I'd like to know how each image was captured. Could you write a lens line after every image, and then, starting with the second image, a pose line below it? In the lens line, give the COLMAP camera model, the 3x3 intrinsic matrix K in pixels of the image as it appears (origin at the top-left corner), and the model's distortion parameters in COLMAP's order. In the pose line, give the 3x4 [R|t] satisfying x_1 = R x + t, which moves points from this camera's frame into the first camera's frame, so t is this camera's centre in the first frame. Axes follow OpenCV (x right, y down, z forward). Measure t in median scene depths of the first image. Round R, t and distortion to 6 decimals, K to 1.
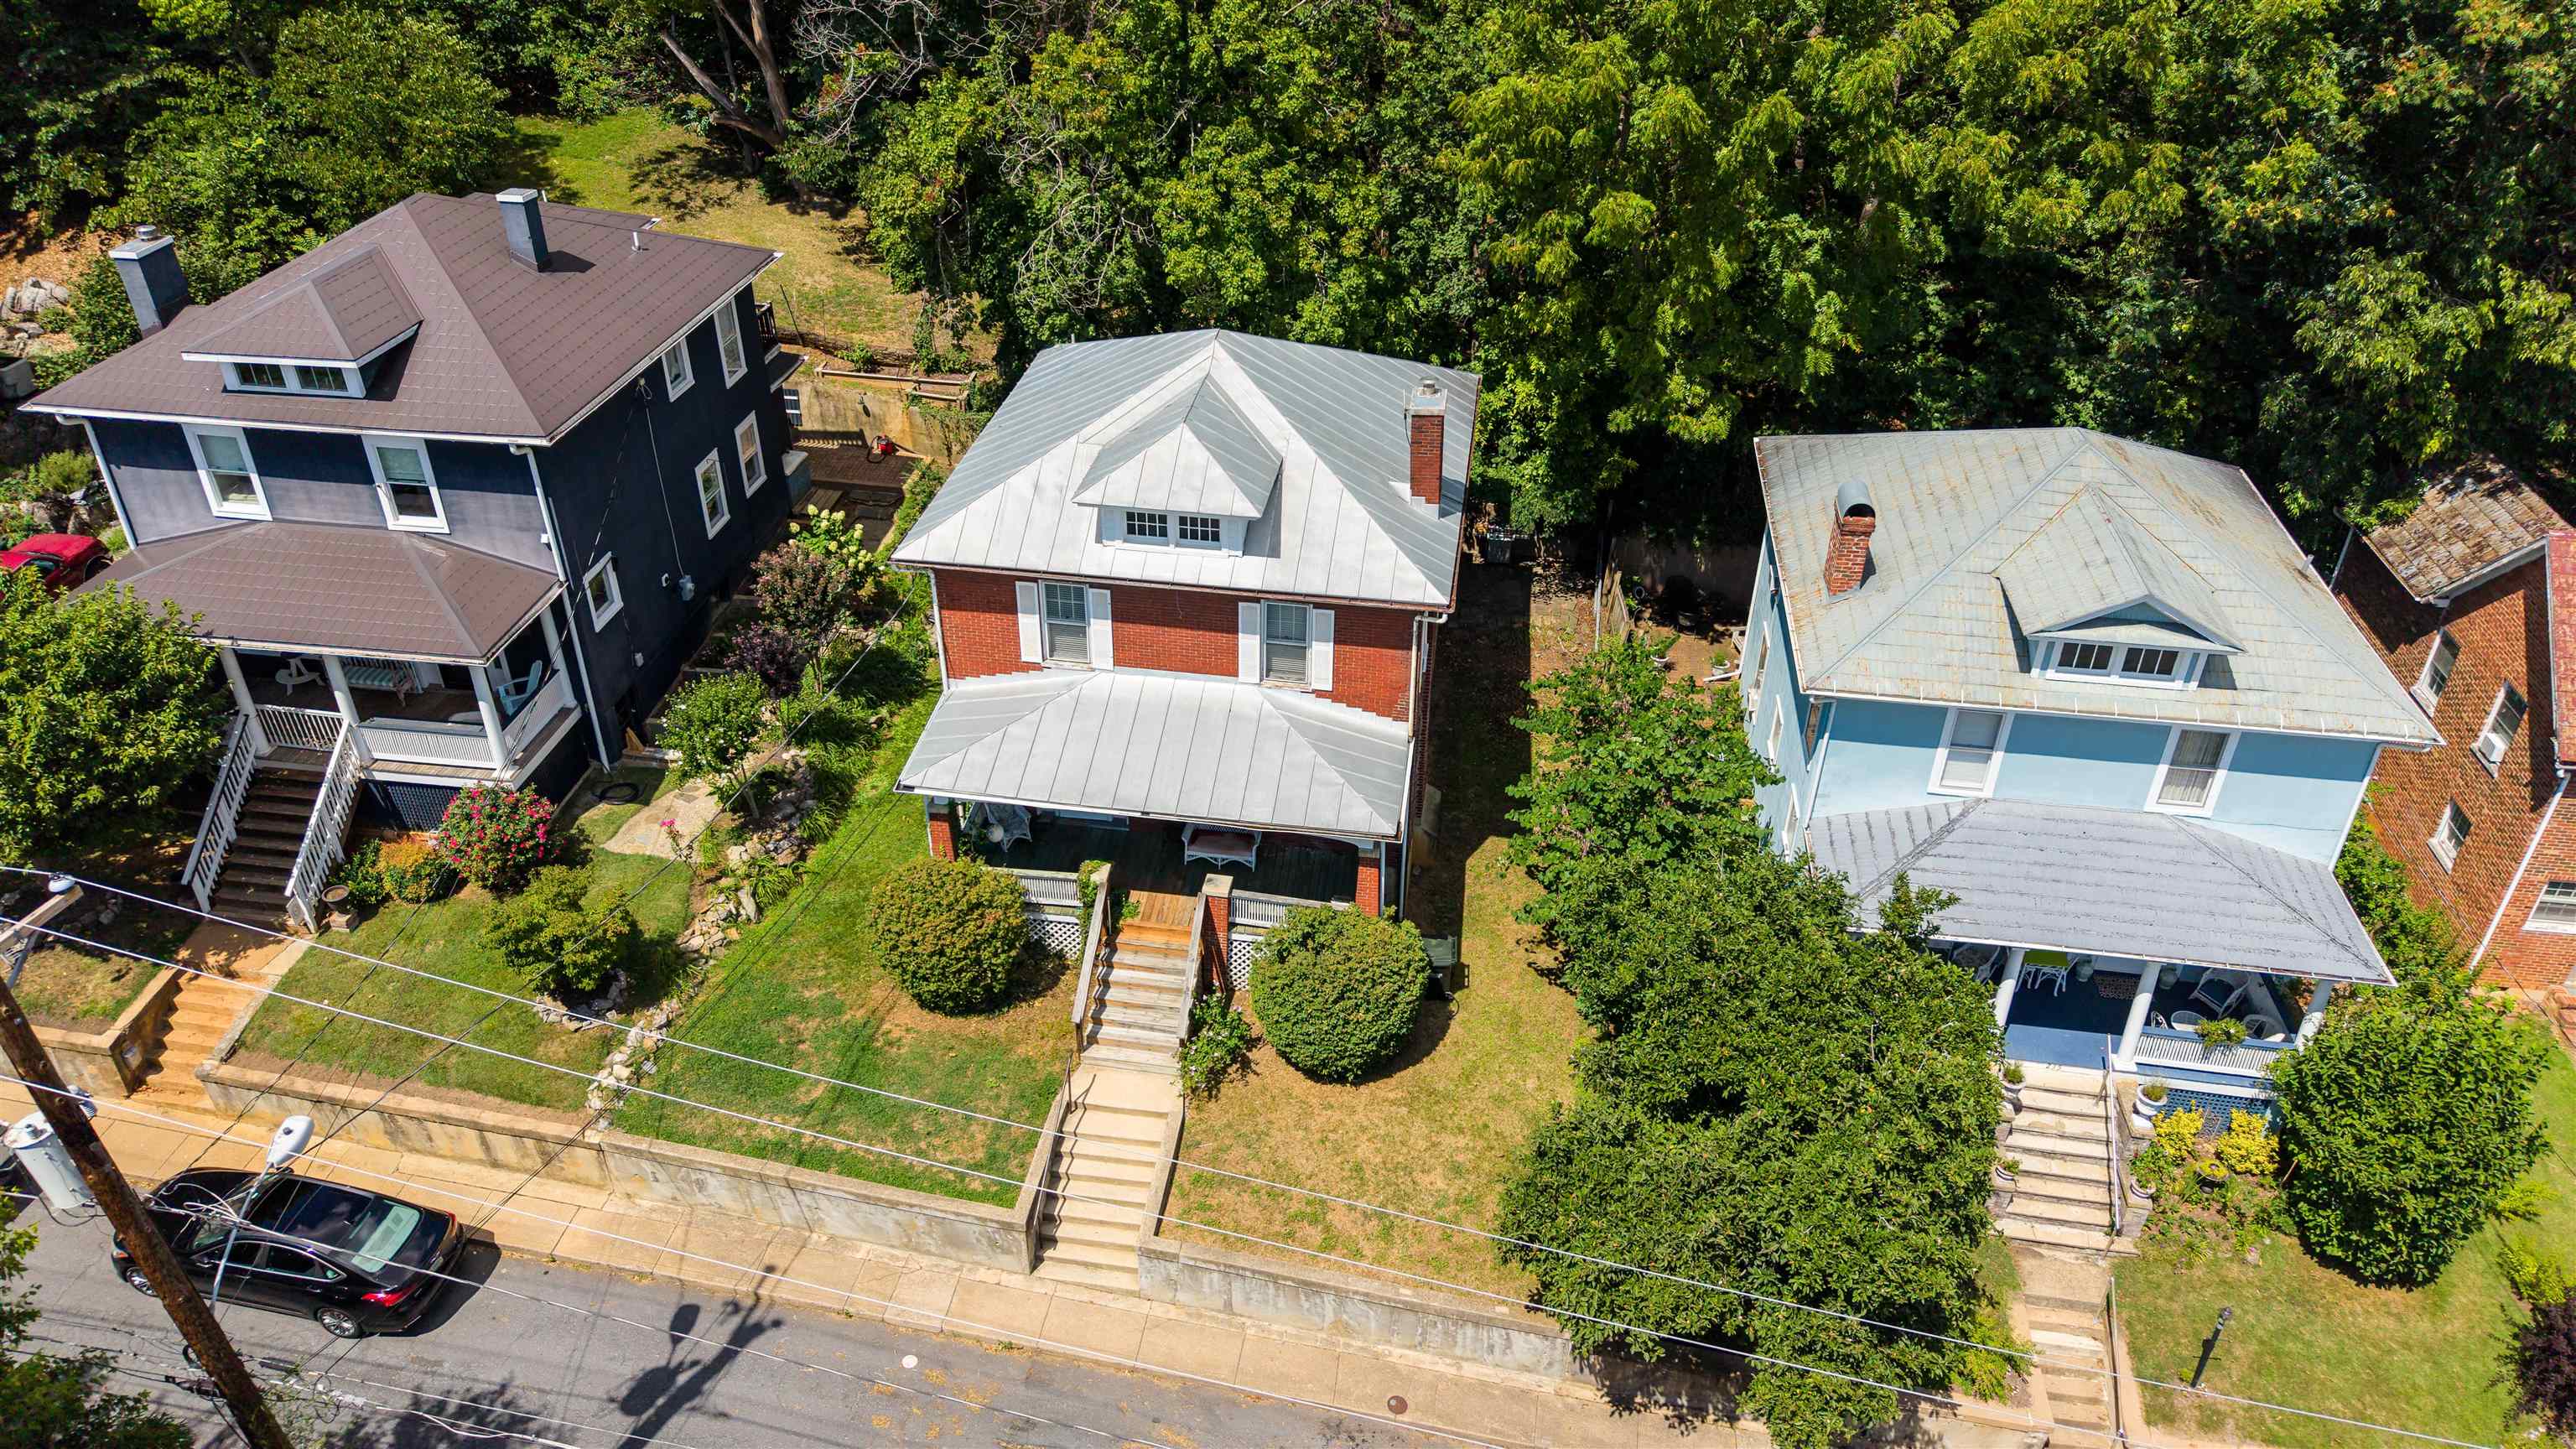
lens RADIAL K [[1733.1, 0, 1288.0], [0, 1733.1, 724.5], [0, 0, 1]] dist [0.040592, -0.033482]
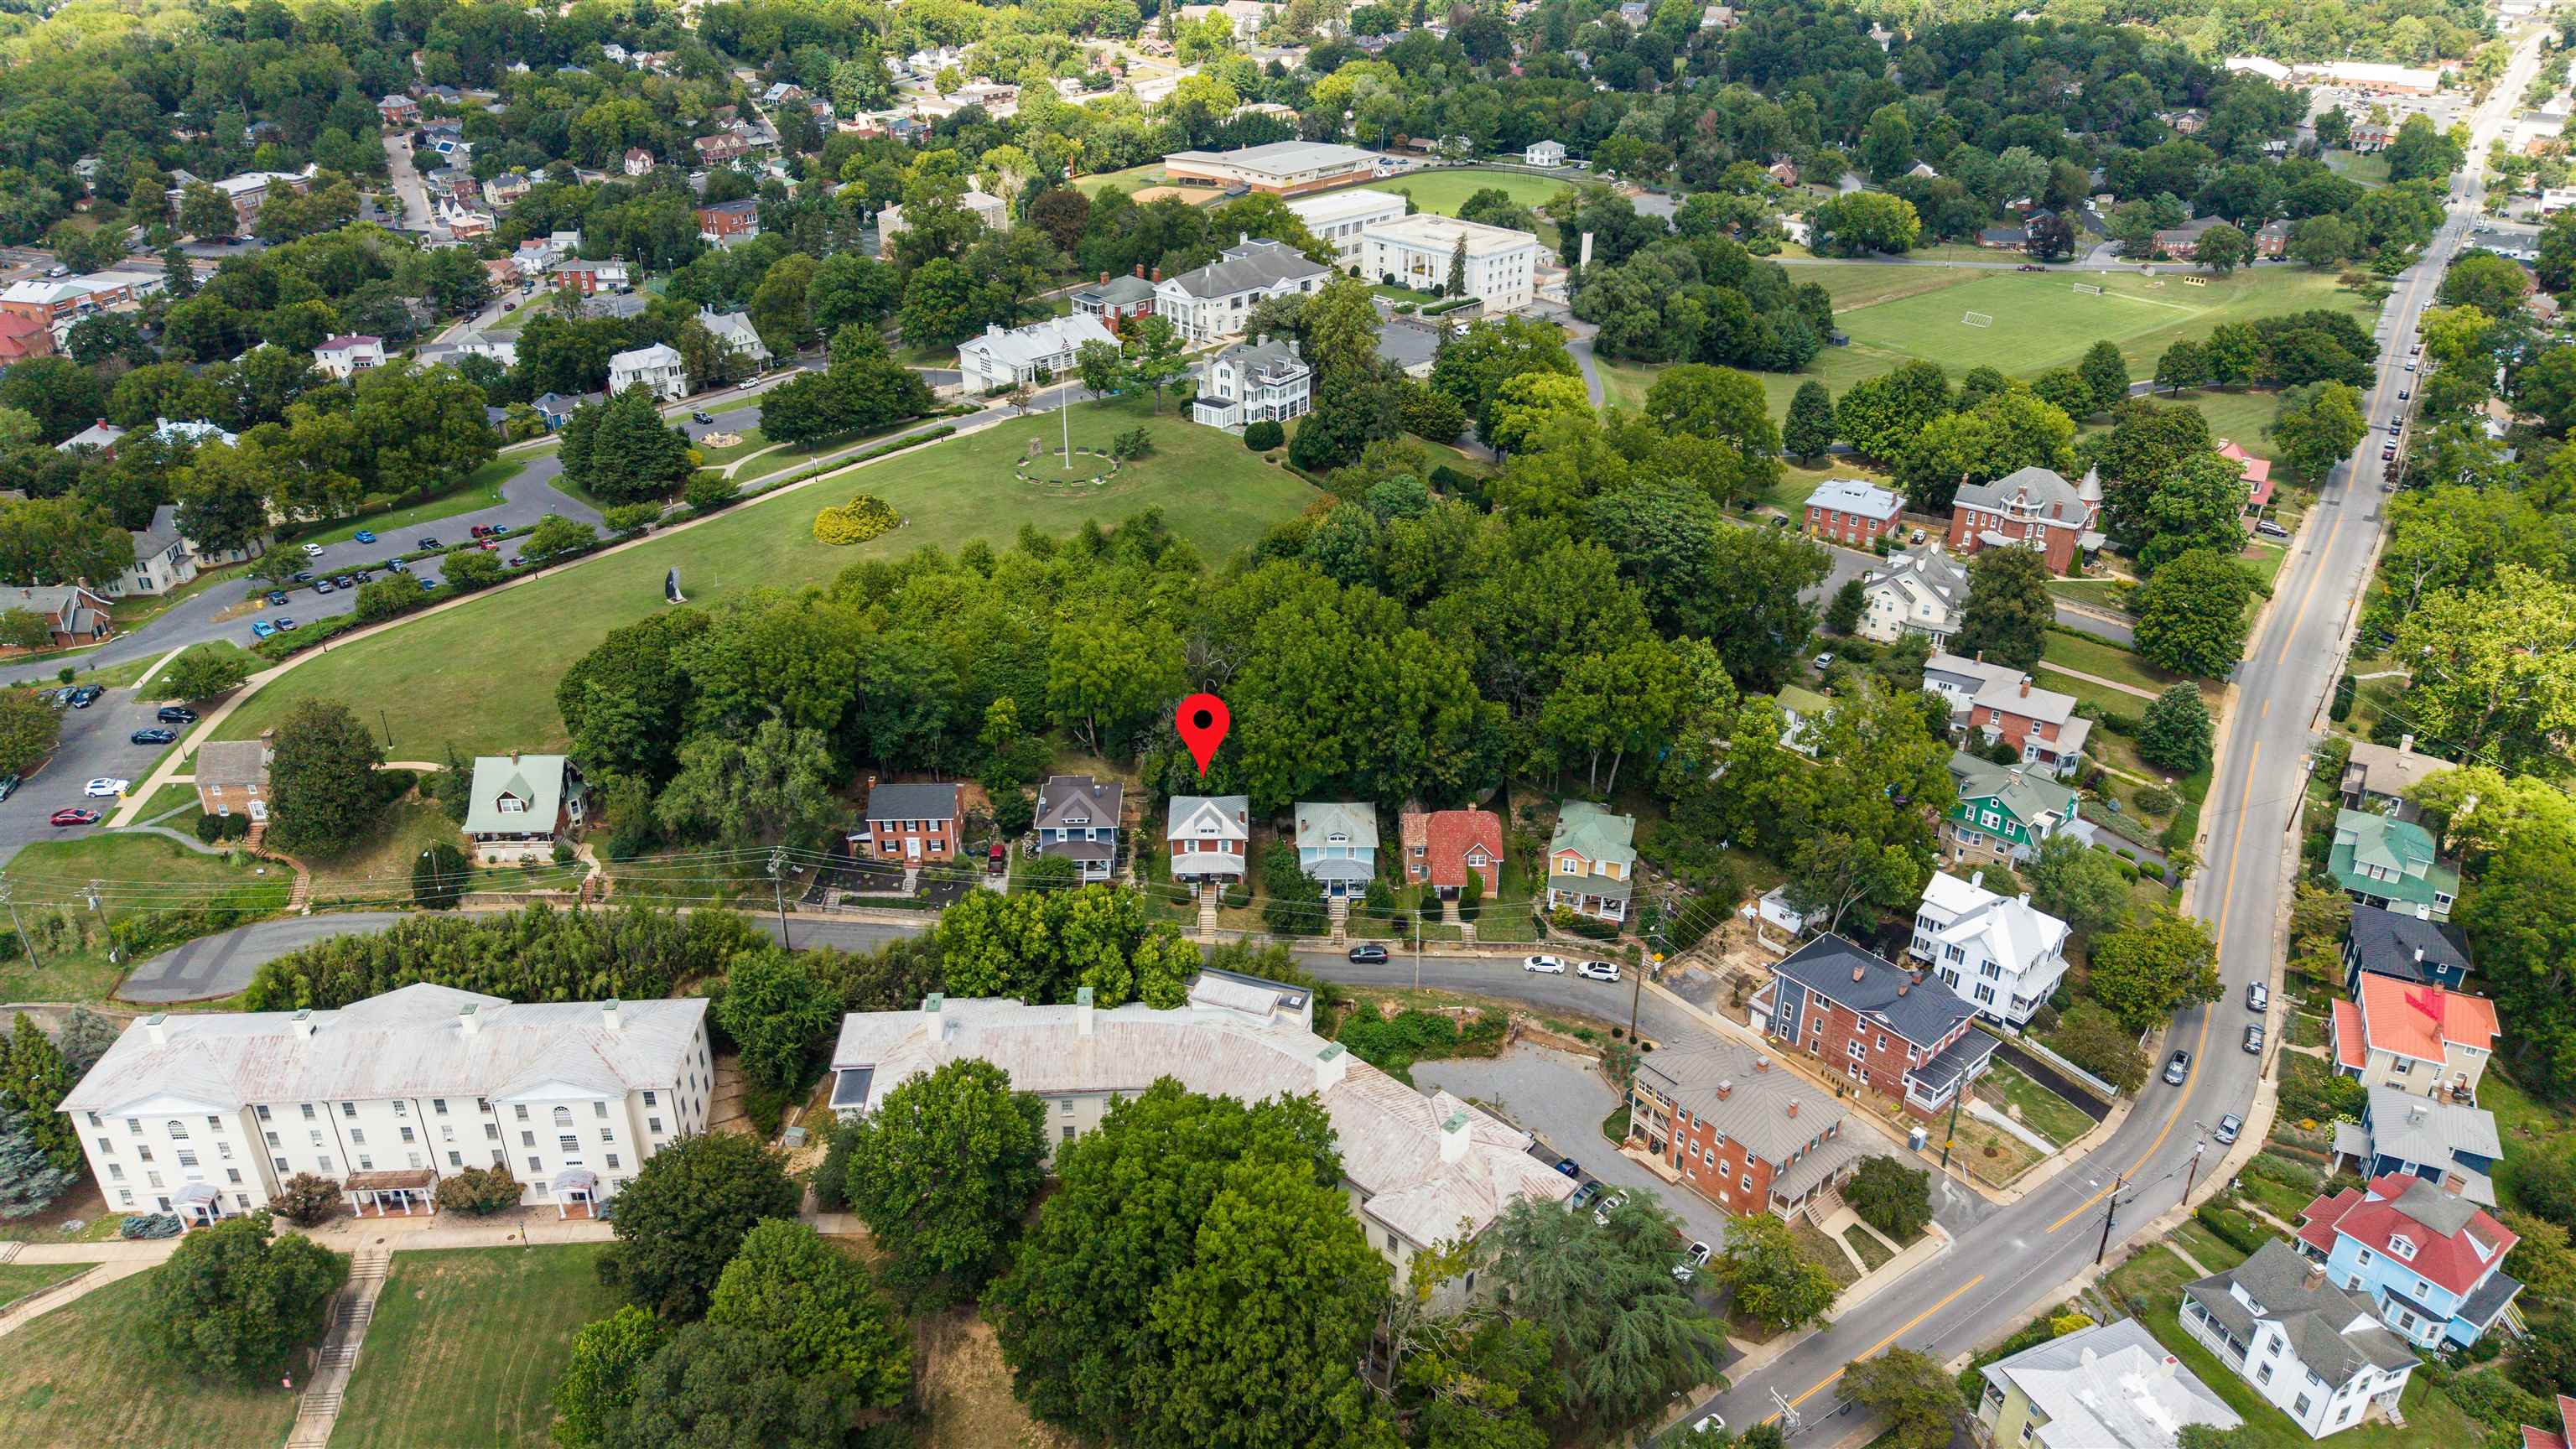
lens RADIAL K [[1733.1, 0, 1288.0], [0, 1733.1, 724.5], [0, 0, 1]] dist [0.040592, -0.033482]
pose [[0.986905, -0.073941, 0.143360, -0.695406], [0.088381, 0.991340, -0.097123, 0.160194], [-0.134937, 0.108521, 0.984893, -5.793479]]
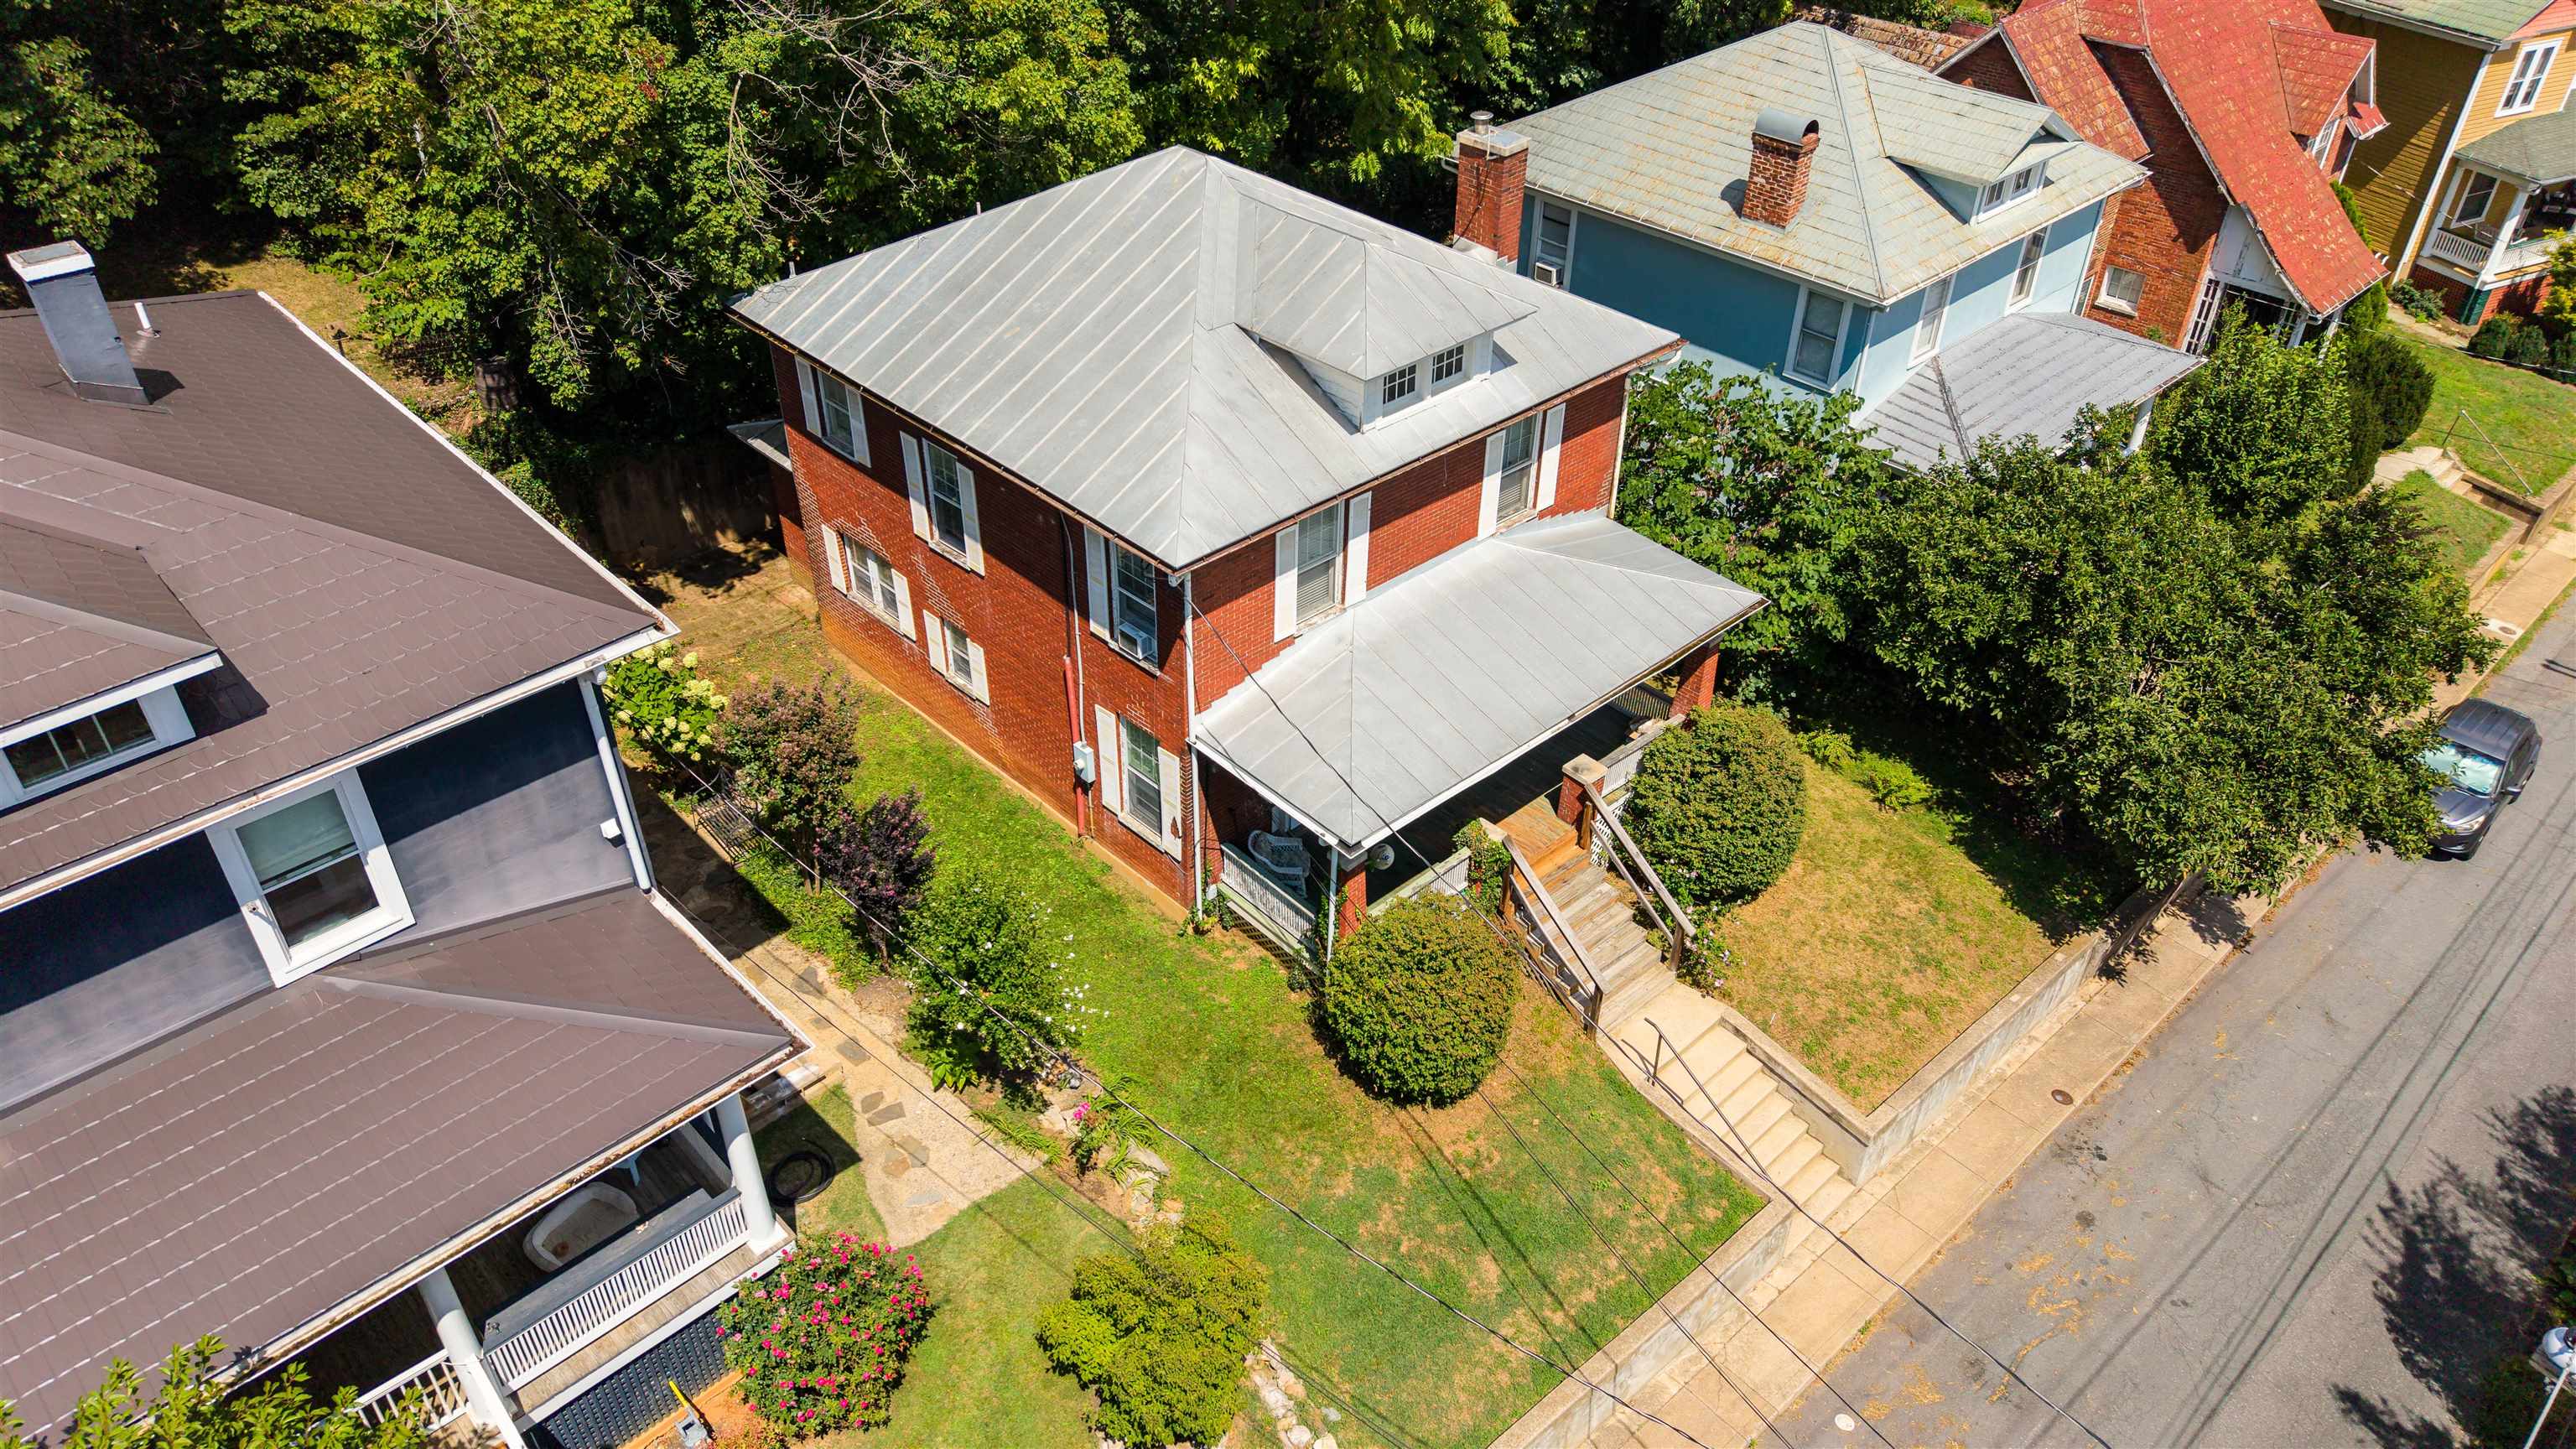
lens RADIAL K [[1733.1, 0, 1288.0], [0, 1733.1, 724.5], [0, 0, 1]] dist [0.040592, -0.033482]
pose [[0.615573, -0.465334, 0.636030, -0.635035], [0.422857, 0.876075, 0.231700, -0.174033], [-0.665028, 0.126322, 0.736058, 0.480250]]
